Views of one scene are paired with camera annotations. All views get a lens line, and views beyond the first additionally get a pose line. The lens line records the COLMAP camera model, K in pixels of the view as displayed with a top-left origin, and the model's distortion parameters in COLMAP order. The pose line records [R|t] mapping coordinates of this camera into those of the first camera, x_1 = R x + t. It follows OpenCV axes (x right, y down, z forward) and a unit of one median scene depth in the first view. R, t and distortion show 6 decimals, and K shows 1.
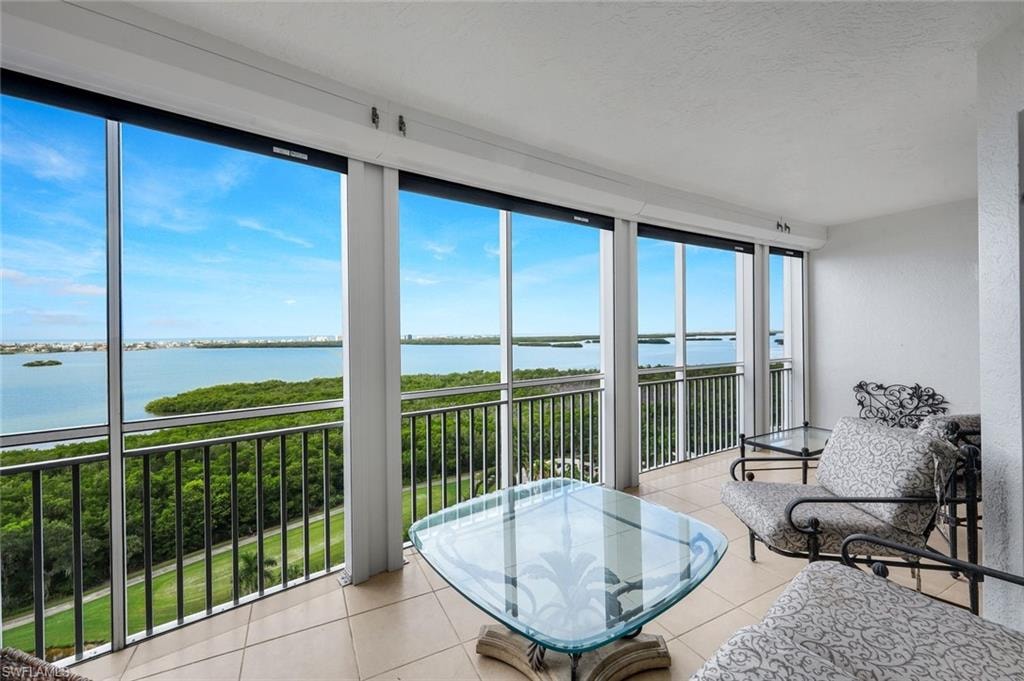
lens RADIAL K [[490.9, 0, 513.2], [0, 490.9, 343.9], [0, 0, 1]] dist [-0.000040, -0.000010]
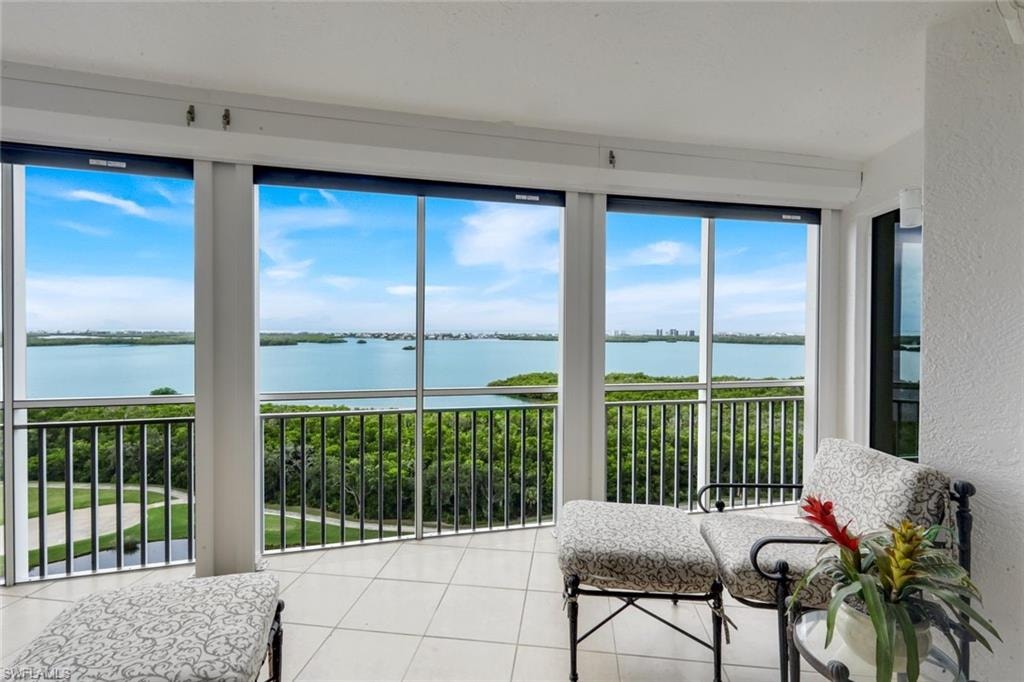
lens RADIAL K [[450.0, 0, 514.4], [0, 450.0, 334.1], [0, 0, 1]] dist [-0.004527, -0.000224]
pose [[0.907526, 0.011099, -0.419848, 0.241490], [-0.018309, 0.999746, -0.013145, -0.005897], [0.419596, 0.019617, 0.907499, 0.157301]]
